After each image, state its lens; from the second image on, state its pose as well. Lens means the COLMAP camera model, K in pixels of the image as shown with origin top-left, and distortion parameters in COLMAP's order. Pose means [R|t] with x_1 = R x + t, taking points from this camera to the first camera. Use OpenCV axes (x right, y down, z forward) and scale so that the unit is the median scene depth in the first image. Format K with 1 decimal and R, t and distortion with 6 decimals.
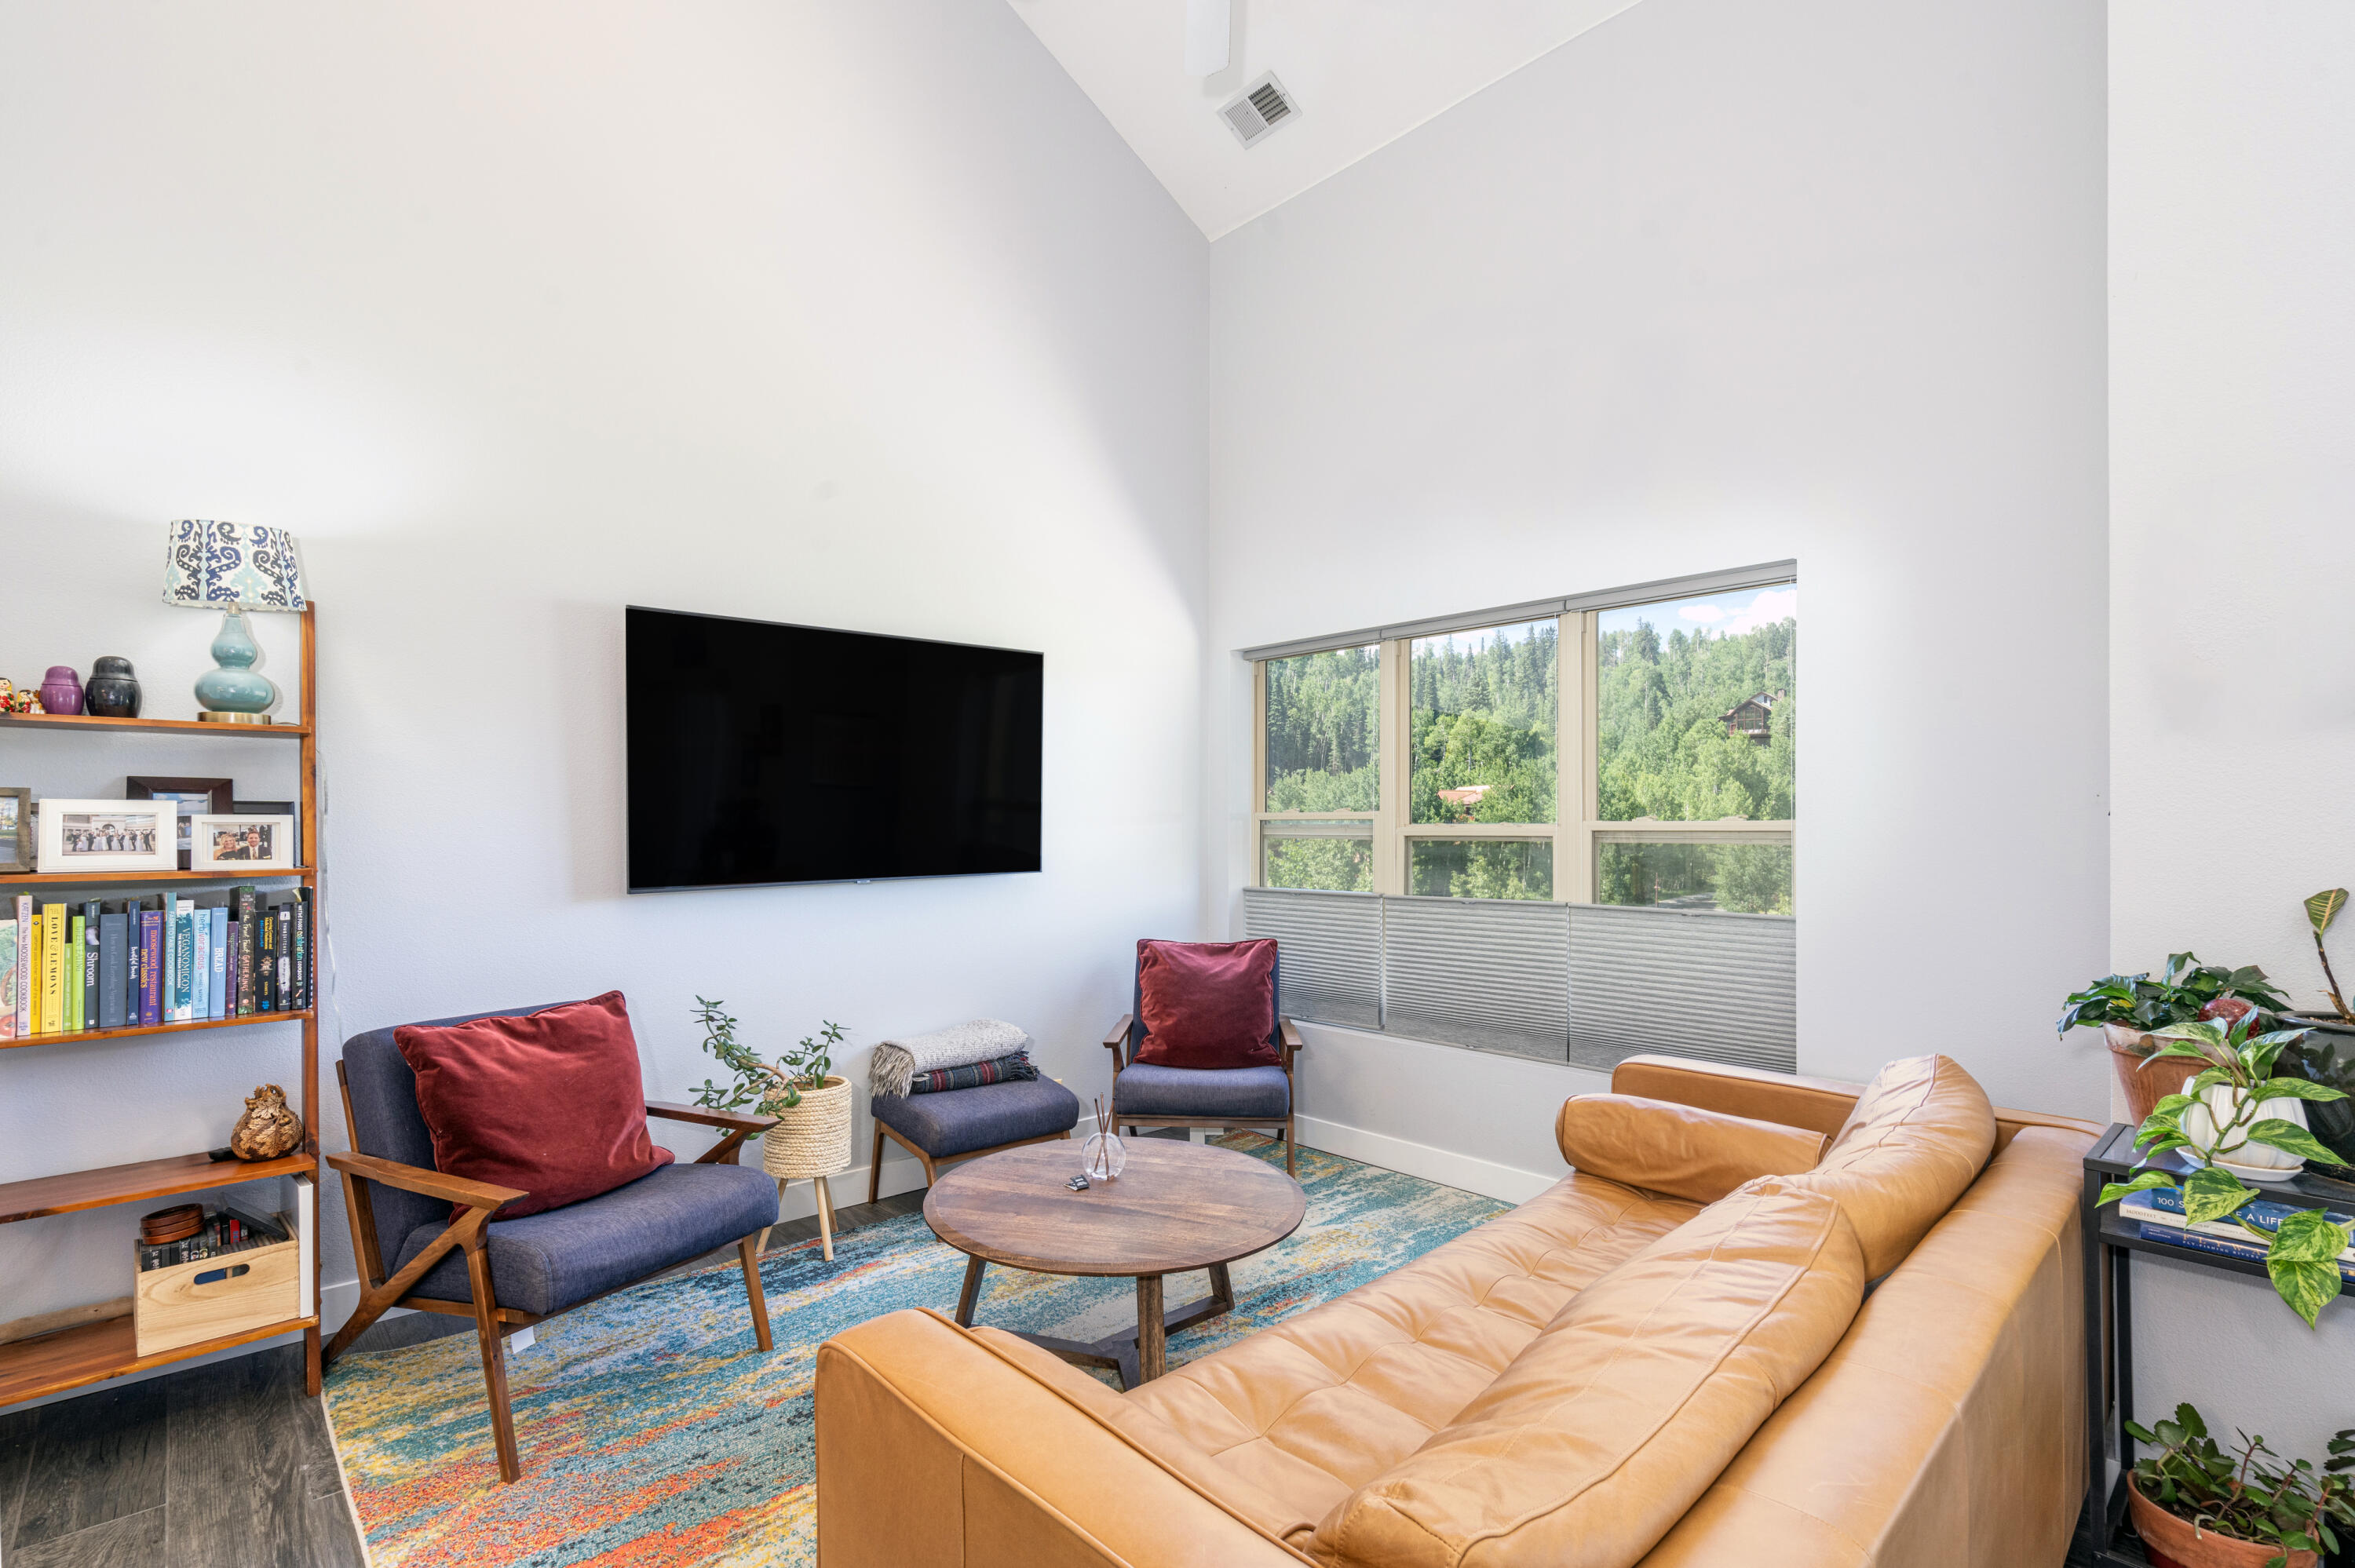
lens RADIAL K [[1080.2, 0, 1172.7], [0, 1080.2, 836.8], [0, 0, 1]] dist [-0.002072, -0.000531]
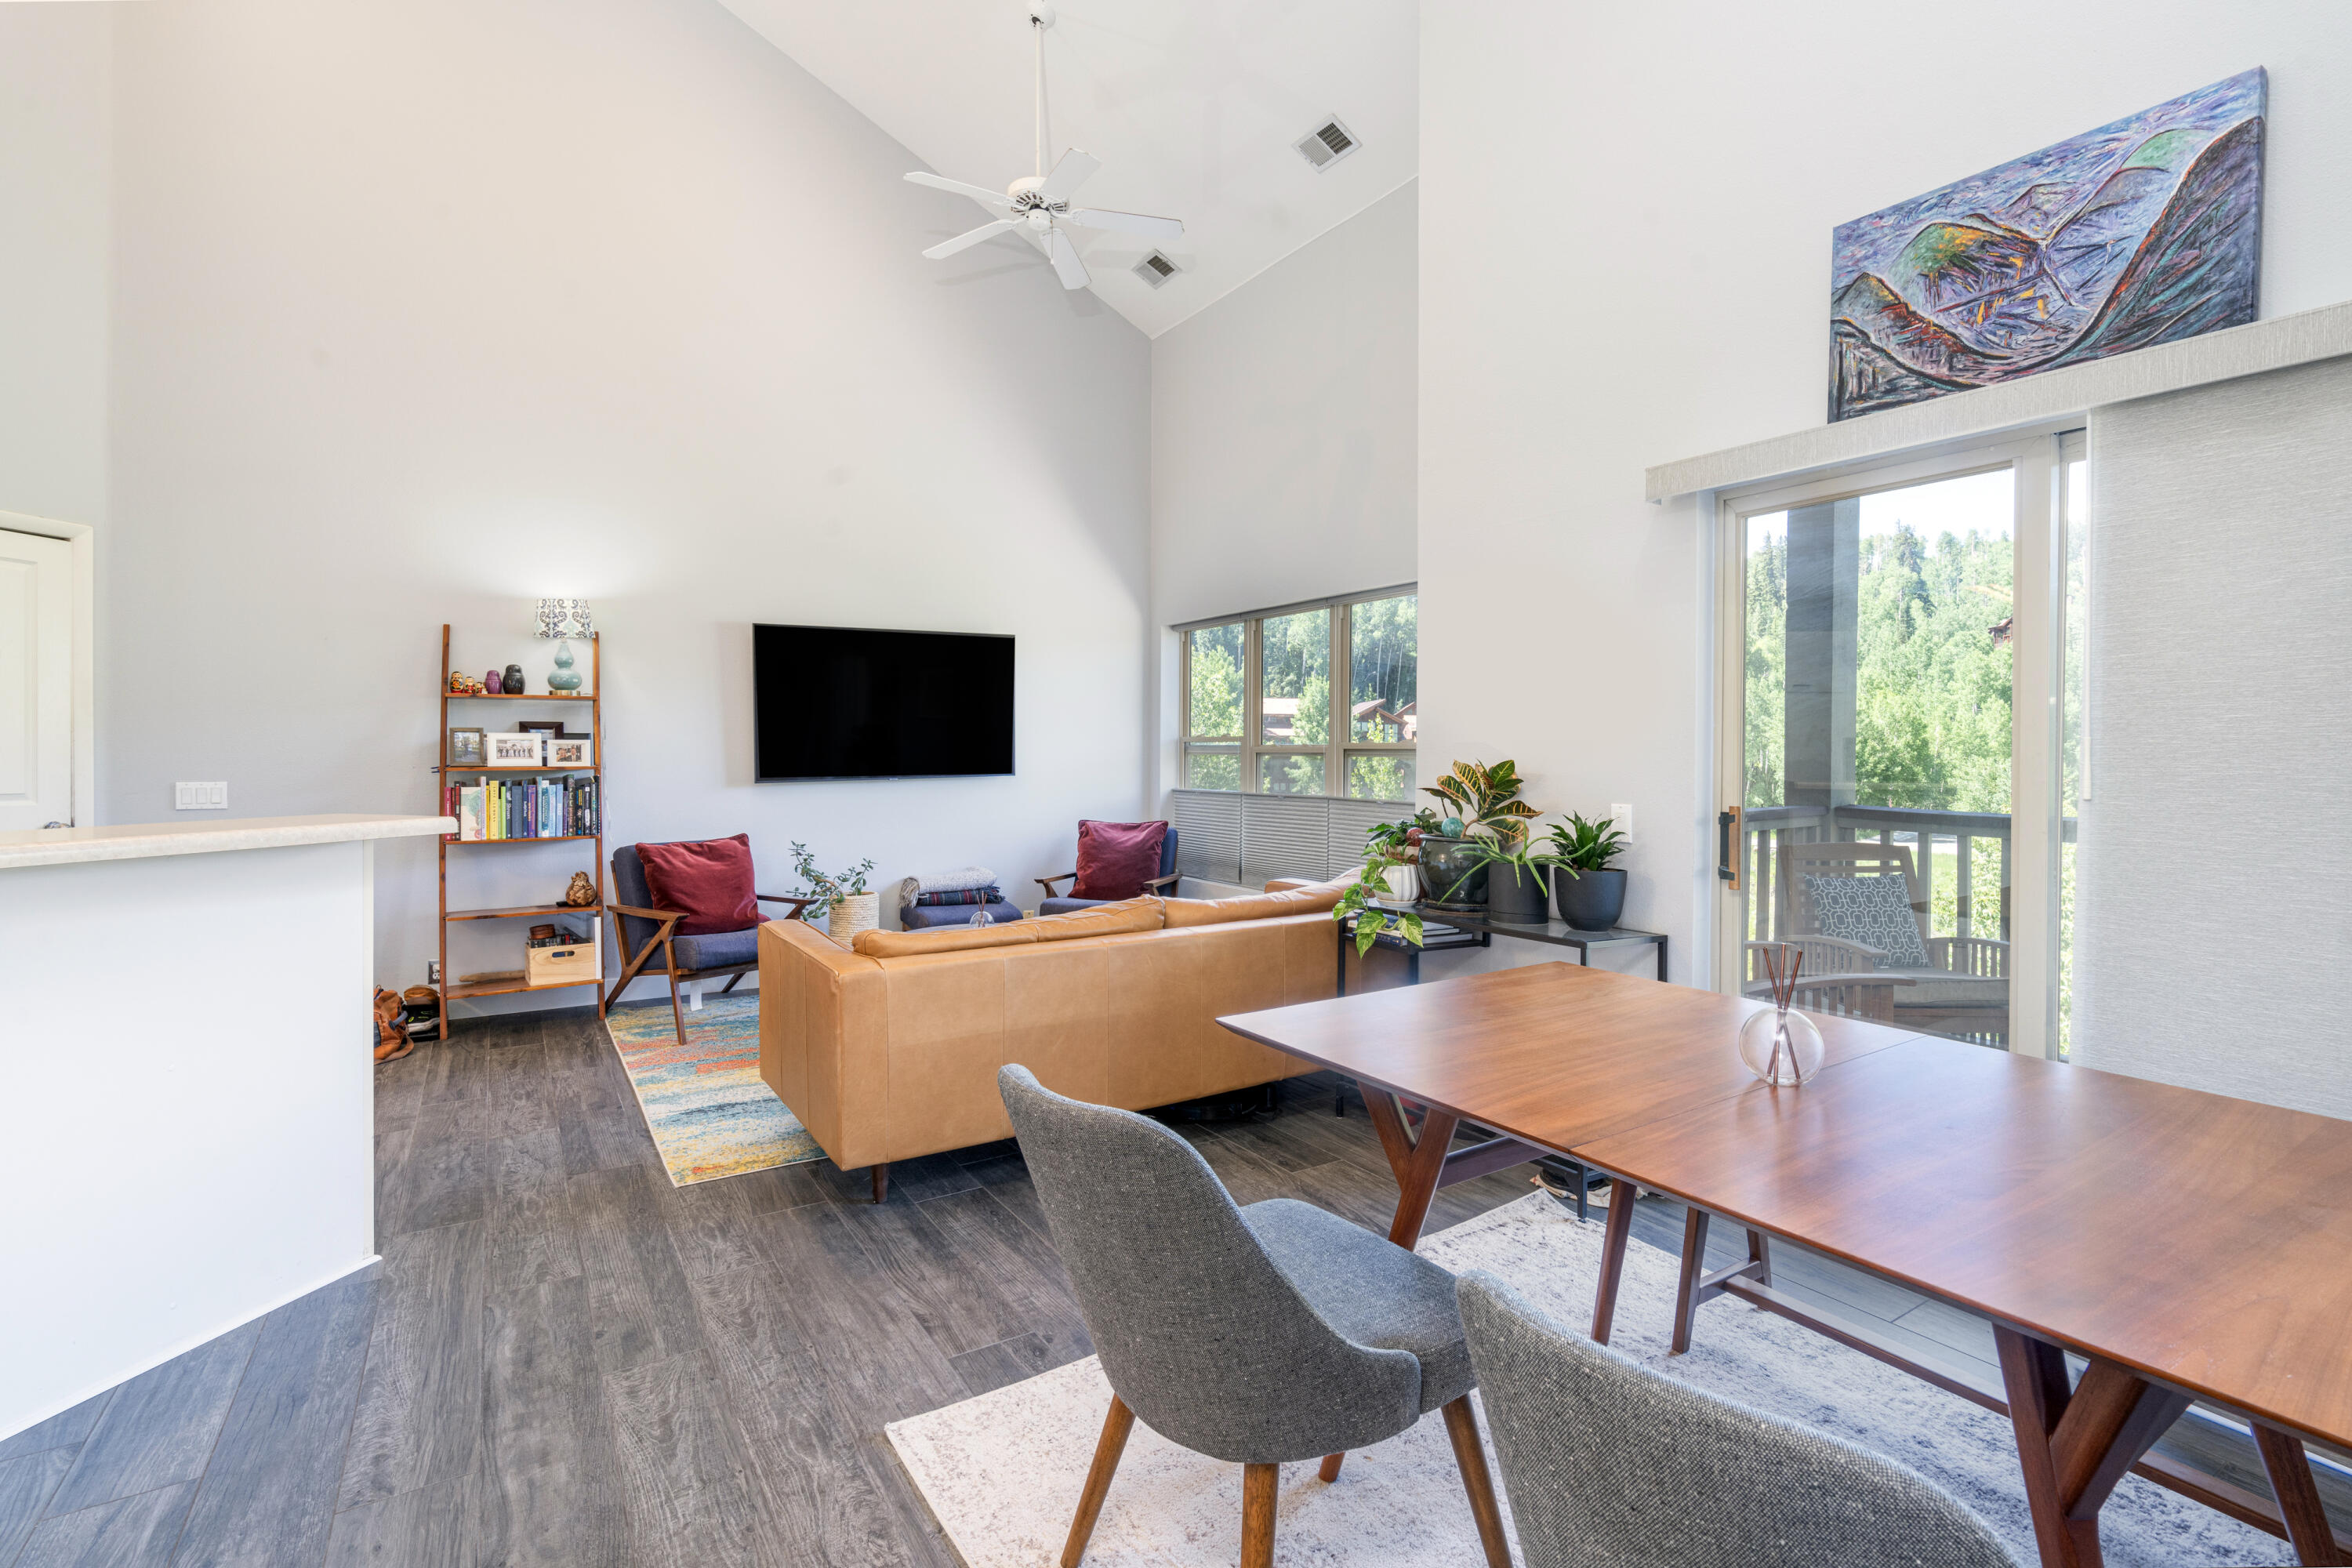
lens RADIAL K [[1055.5, 0, 1176.0], [0, 1055.5, 784.0], [0, 0, 1]] dist [-0.001959, -0.000014]
pose [[0.985065, 0.007066, -0.172038, 0.634801], [-0.002882, 0.999694, 0.024558, 0.011126], [0.172159, -0.023695, 0.984784, -0.794922]]
